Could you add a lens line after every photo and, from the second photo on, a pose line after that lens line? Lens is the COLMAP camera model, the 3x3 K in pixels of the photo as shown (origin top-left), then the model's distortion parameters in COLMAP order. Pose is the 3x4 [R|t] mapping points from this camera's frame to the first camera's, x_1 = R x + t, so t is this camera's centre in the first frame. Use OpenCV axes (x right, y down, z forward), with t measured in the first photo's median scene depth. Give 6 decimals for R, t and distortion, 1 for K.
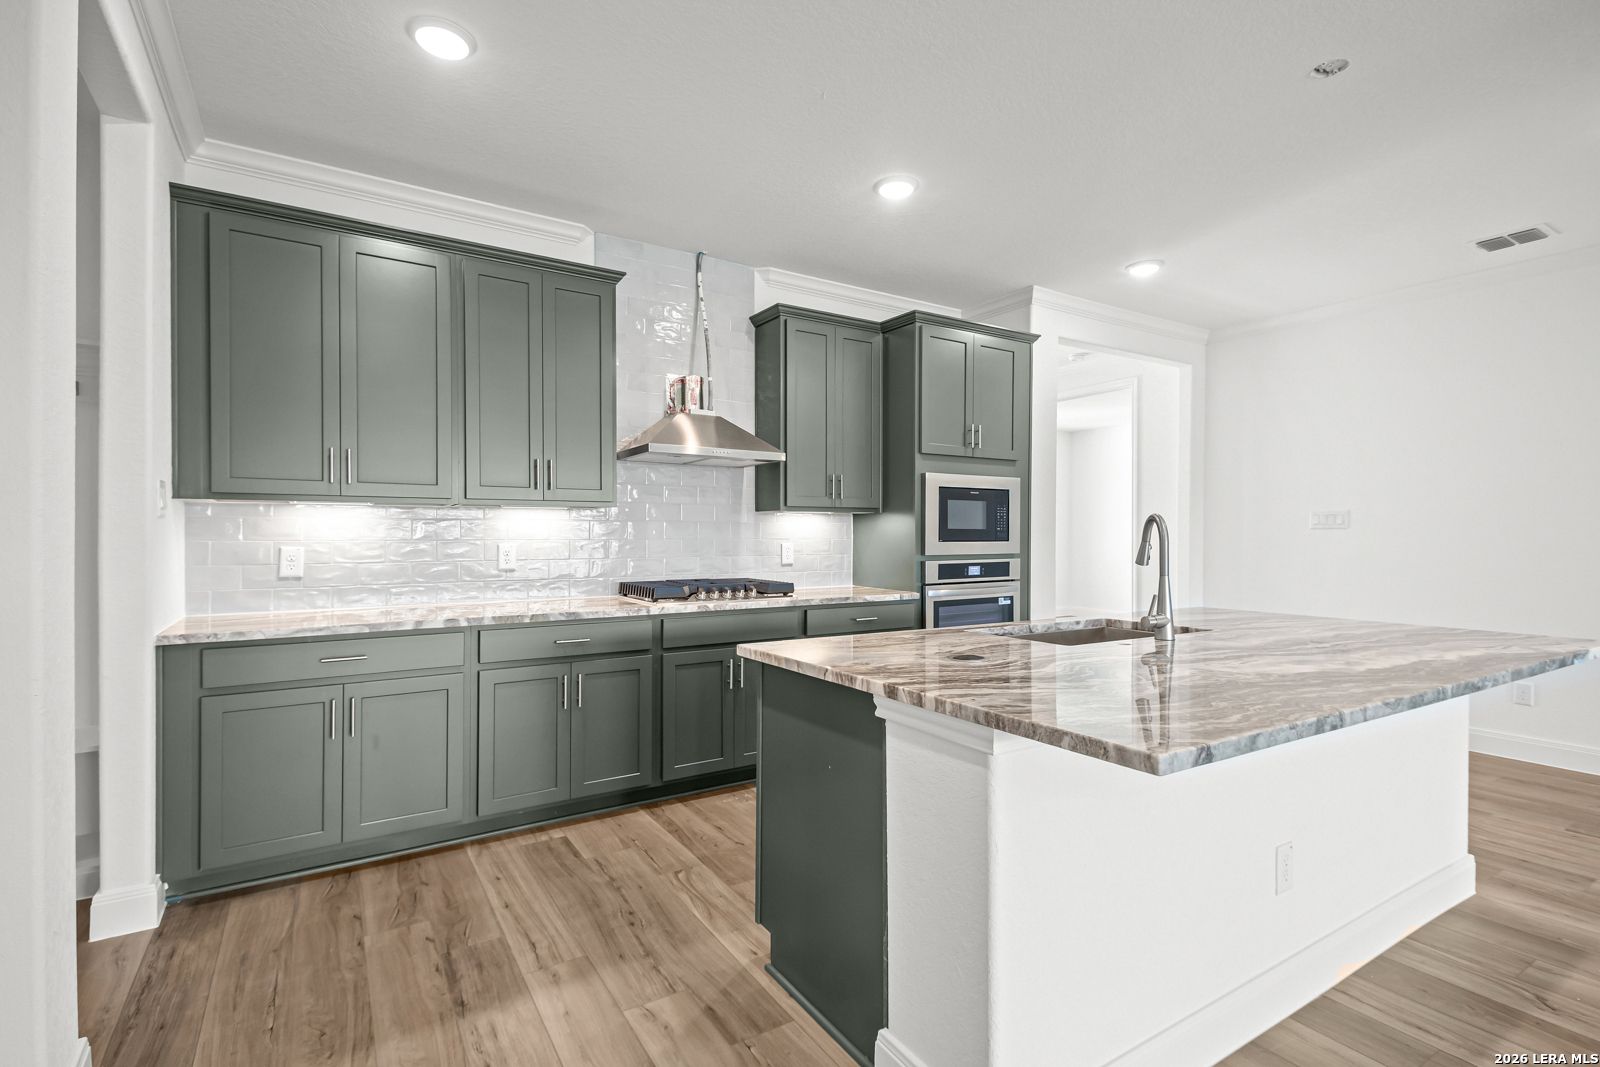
lens RADIAL K [[757.2, 0, 813.5], [0, 757.2, 538.0], [0, 0, 1]] dist [0.012816, -0.001147]
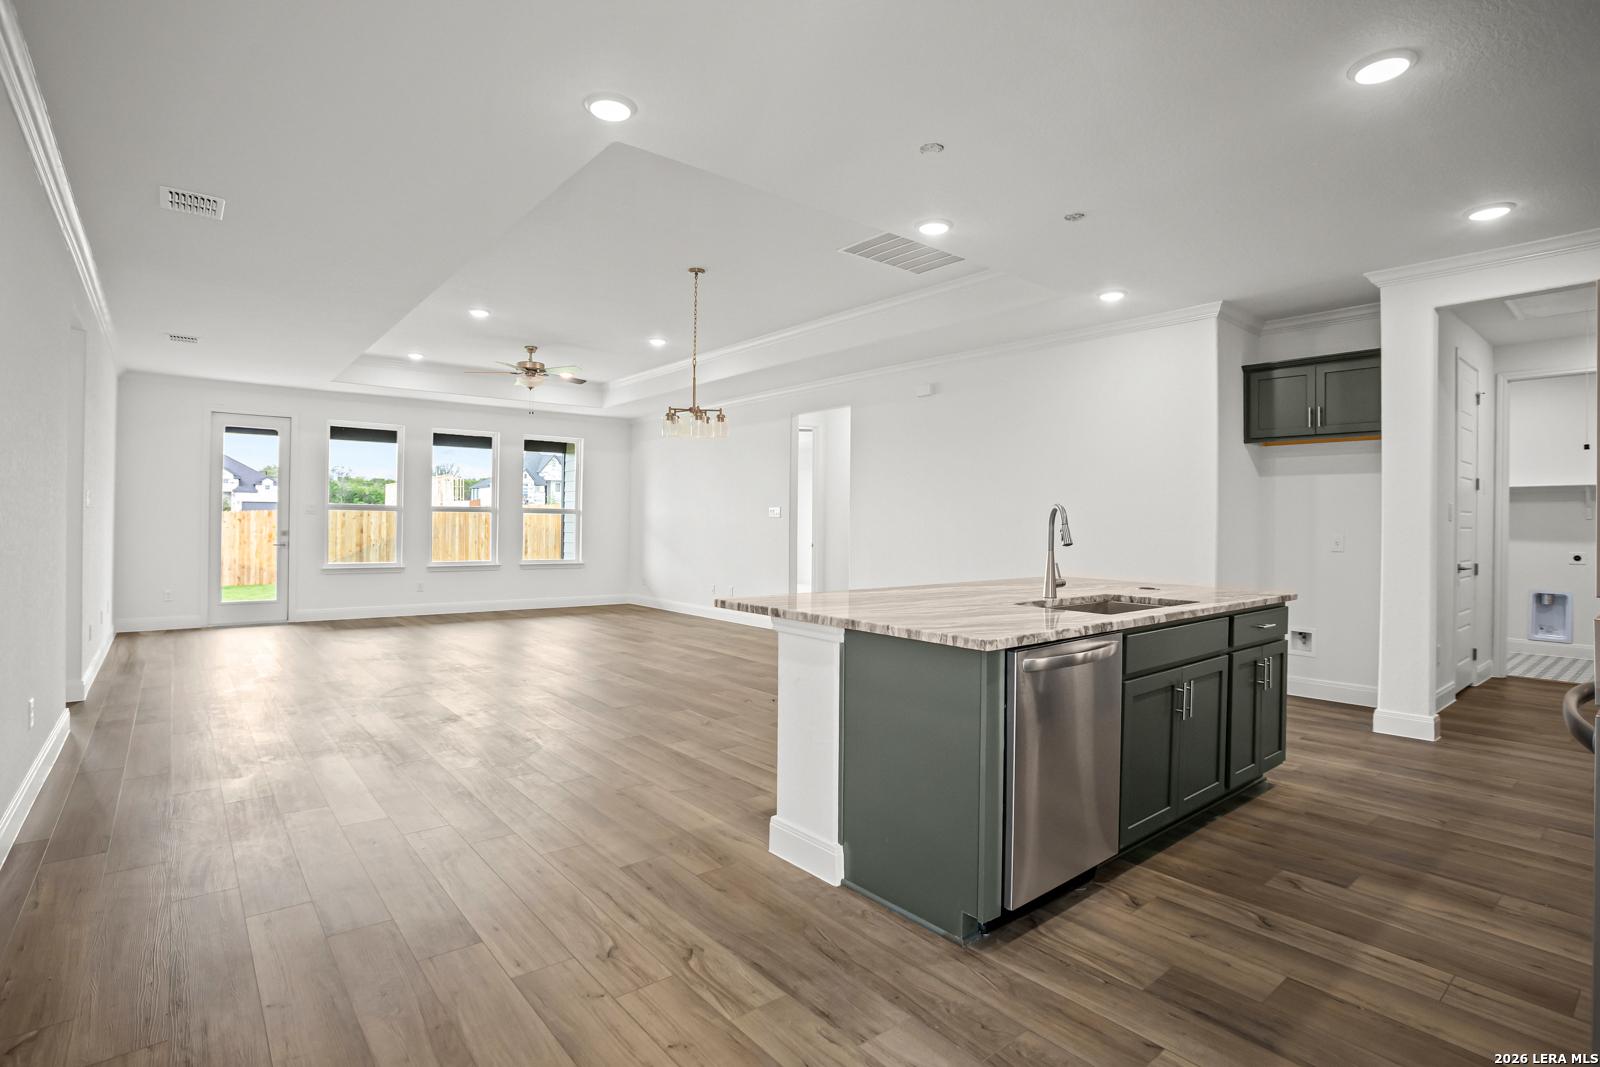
lens RADIAL K [[784.4, 0, 797.8], [0, 784.4, 528.0], [0, 0, 1]] dist [-0.040000, 0.001240]
pose [[-0.993934, -0.012376, -0.109278, 0.825742], [-0.013669, 0.999845, 0.011090, -0.002648], [0.109124, 0.012516, -0.993949, 1.818328]]
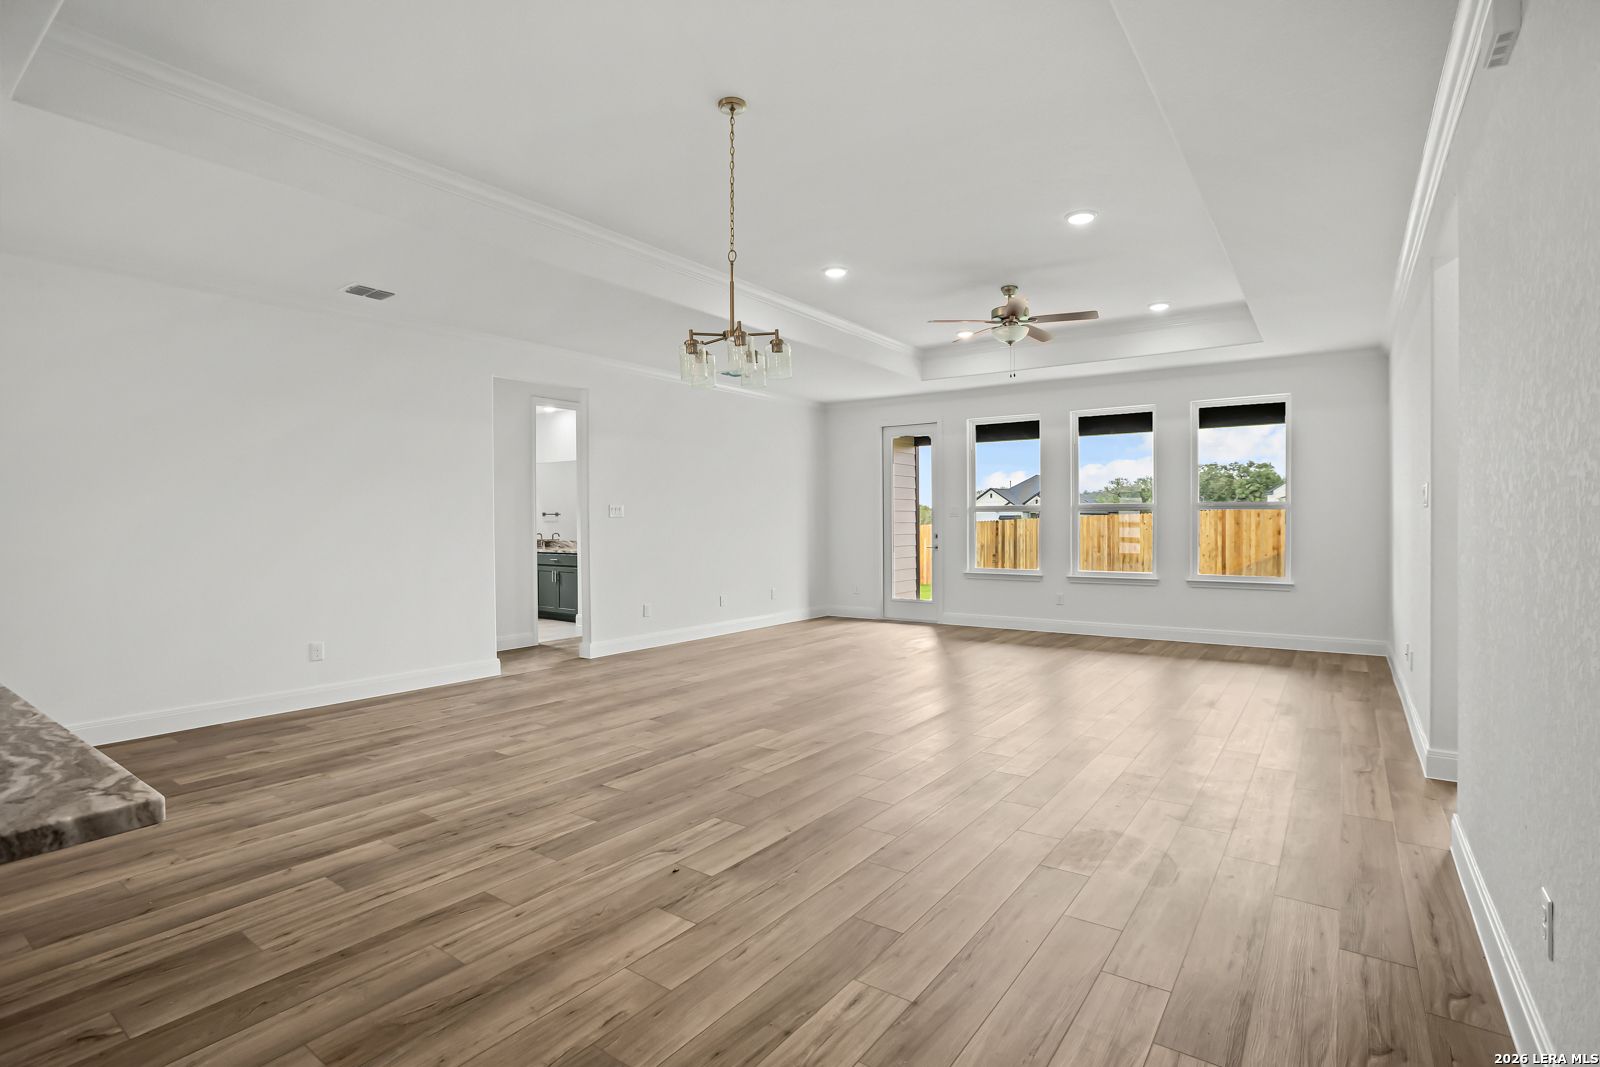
lens RADIAL K [[776.1, 0, 810.7], [0, 776.1, 531.1], [0, 0, 1]] dist [-0.073648, 0.030292]
pose [[-0.376080, -0.013032, 0.926495, -0.191145], [0.009557, 0.999793, 0.017943, -0.000684], [-0.926538, 0.015602, -0.375878, 0.239334]]
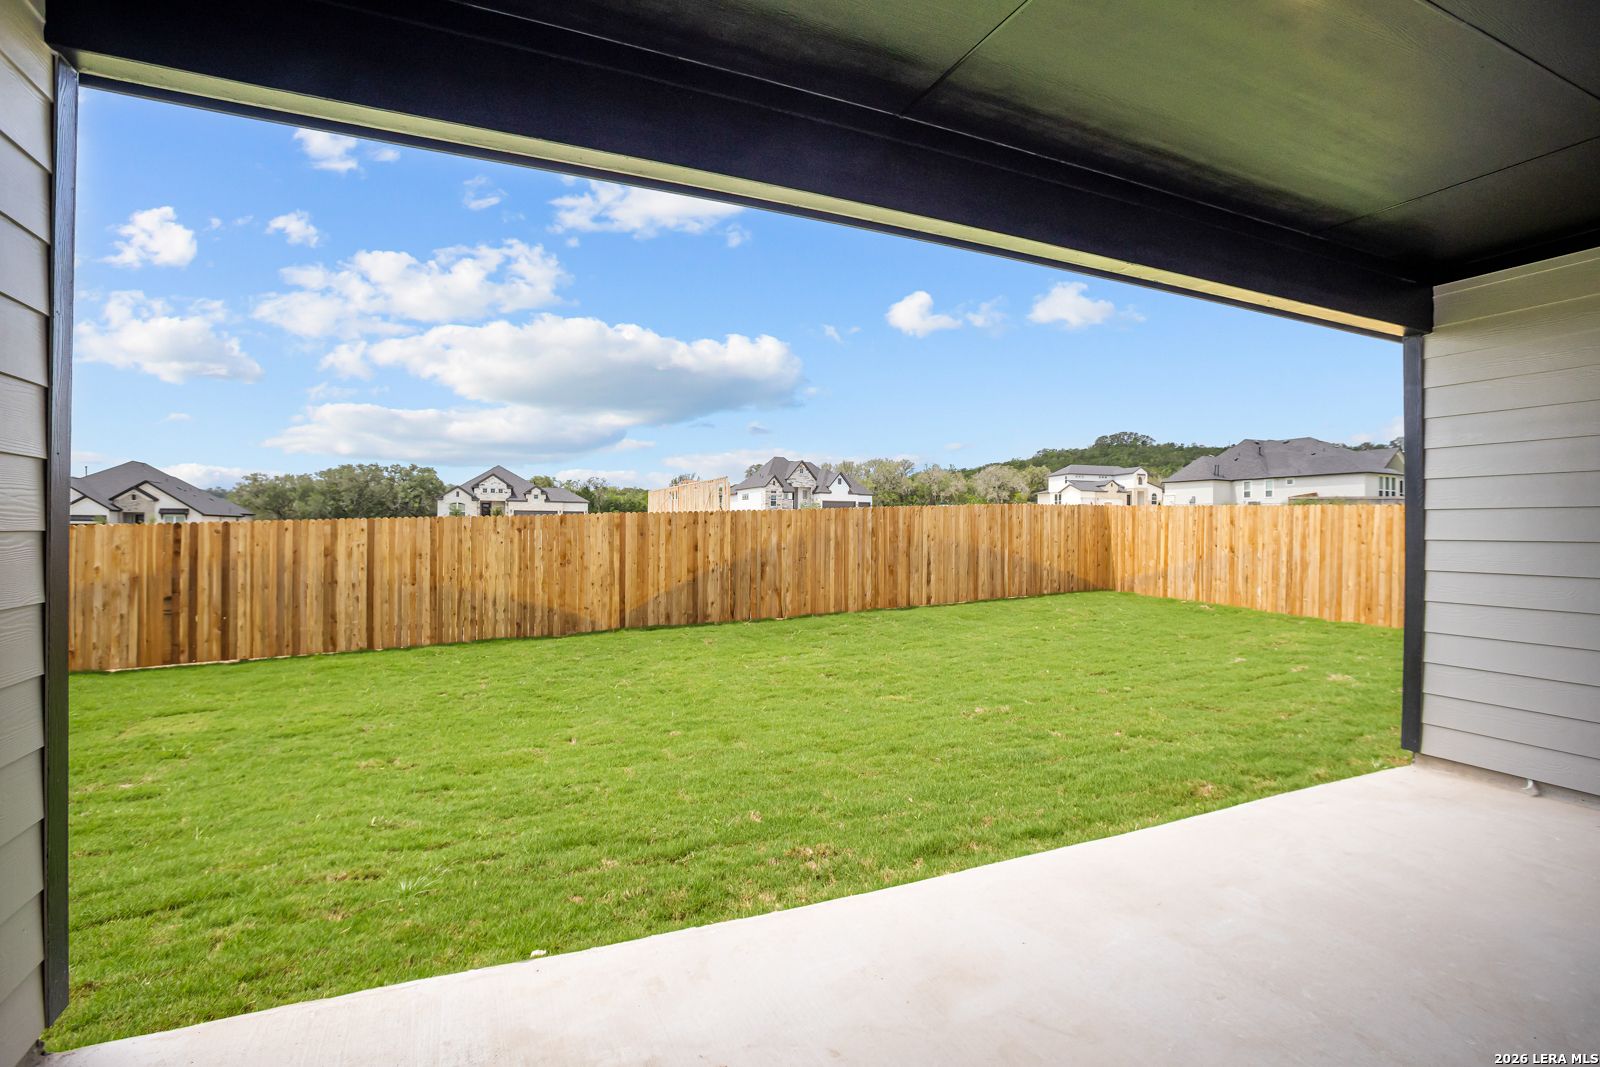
lens RADIAL K [[784.4, 0, 797.8], [0, 784.4, 528.0], [0, 0, 1]] dist [-0.040000, 0.001240]
pose [[-0.986084, -0.012811, 0.165754, 2.633344], [-0.012286, 0.999916, 0.004194, 0.018928], [-0.165794, 0.002100, -0.986158, -1.263831]]
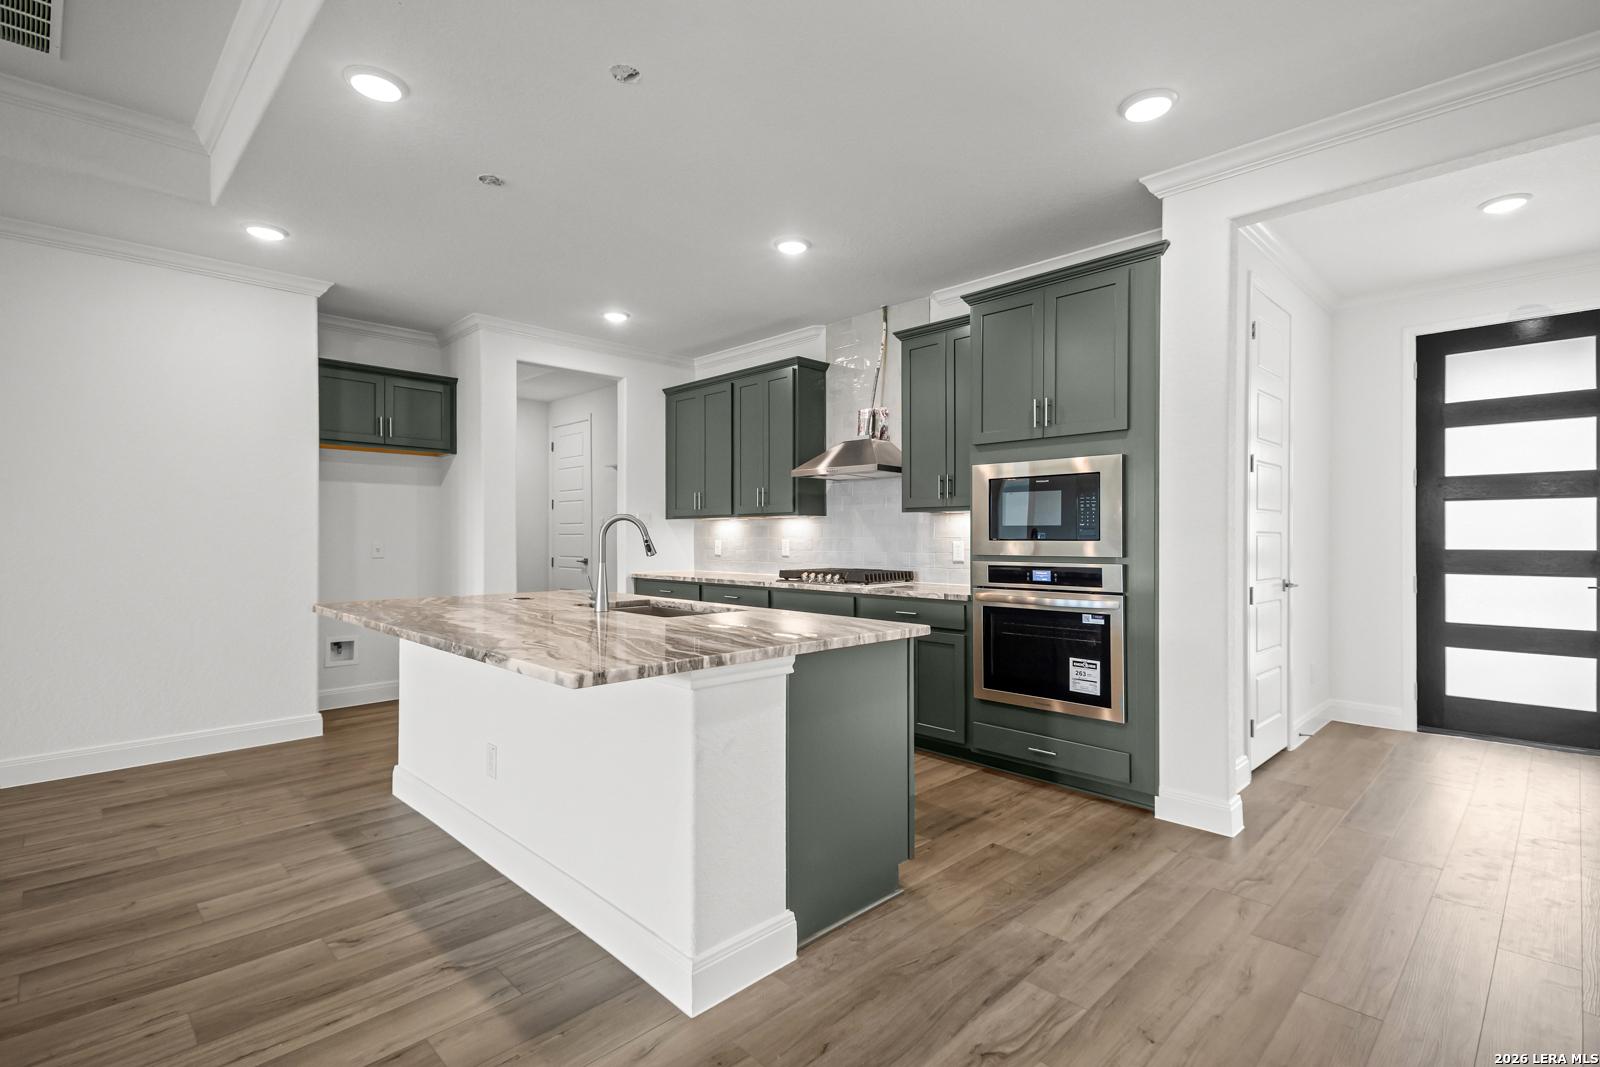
lens RADIAL K [[750.0, 0, 804.2], [0, 750.0, 538.5], [0, 0, 1]] dist [0.034432, -0.017535]
pose [[0.202938, 0.001410, -0.979191, 1.385528], [-0.003716, 0.999993, 0.000669, 0.003877], [0.979185, 0.003503, 0.202942, 0.836652]]
